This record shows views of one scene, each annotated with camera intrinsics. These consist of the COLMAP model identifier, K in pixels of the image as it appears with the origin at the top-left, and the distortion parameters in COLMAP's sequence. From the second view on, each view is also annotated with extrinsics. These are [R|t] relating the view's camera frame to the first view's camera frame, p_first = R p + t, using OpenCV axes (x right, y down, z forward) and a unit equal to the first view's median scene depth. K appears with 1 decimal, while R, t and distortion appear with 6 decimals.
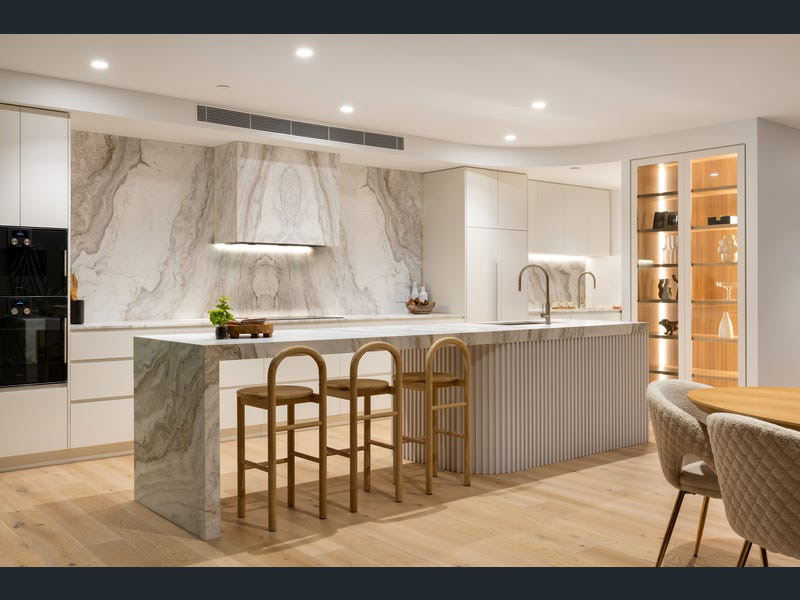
lens RADIAL K [[780.6, 0, 412.8], [0, 780.6, 281.6], [0, 0, 1]] dist [0.018504, 0.000000]
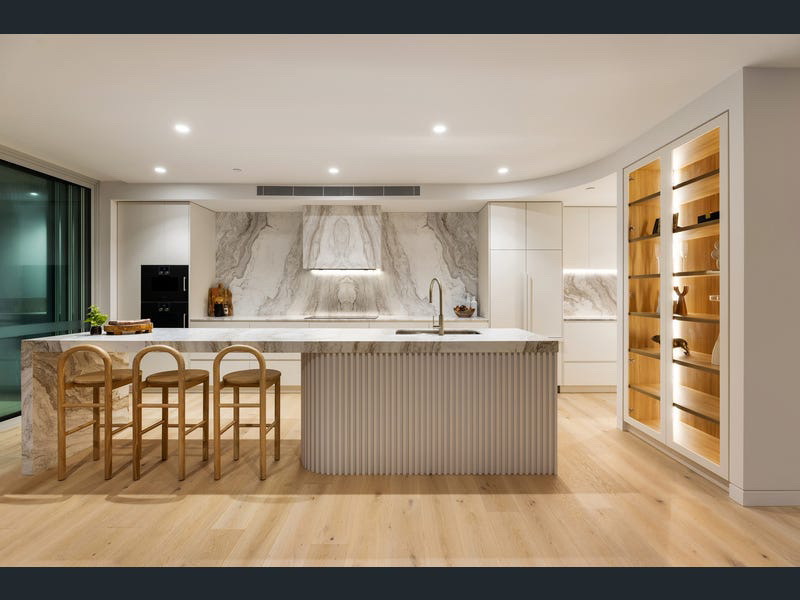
lens RADIAL K [[376.4, 0, 404.0], [0, 376.4, 292.6], [0, 0, 1]] dist [-0.002482, -0.000438]
pose [[0.771154, 0.000128, -0.636649, 0.394813], [0.002795, 0.999990, 0.003586, -0.003656], [0.636643, -0.004544, 0.771145, 0.500843]]
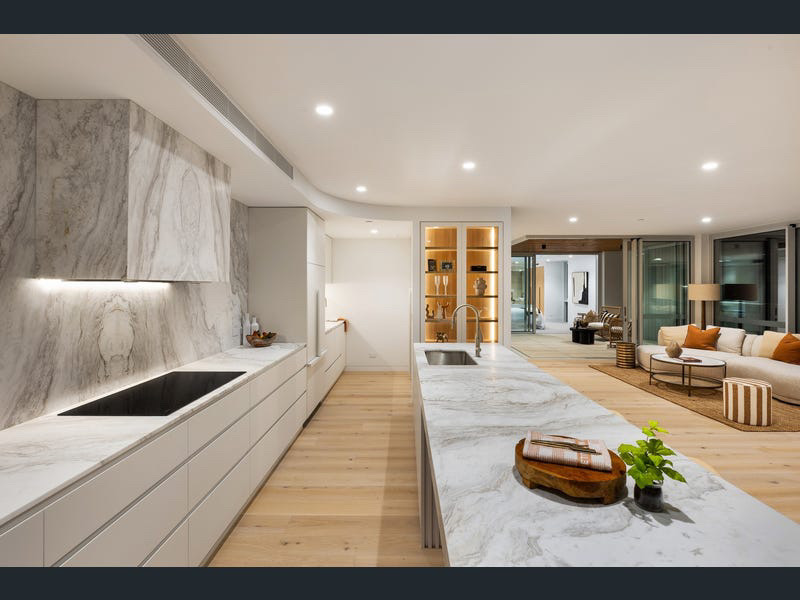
lens RADIAL K [[376.4, 0, 401.9], [0, 376.4, 283.6], [0, 0, 1]] dist [-0.002482, -0.000438]
pose [[0.648063, 0.005510, 0.761566, -0.281481], [-0.004544, 0.999984, -0.003368, -0.044729], [-0.761573, -0.001277, 0.648078, 0.629902]]
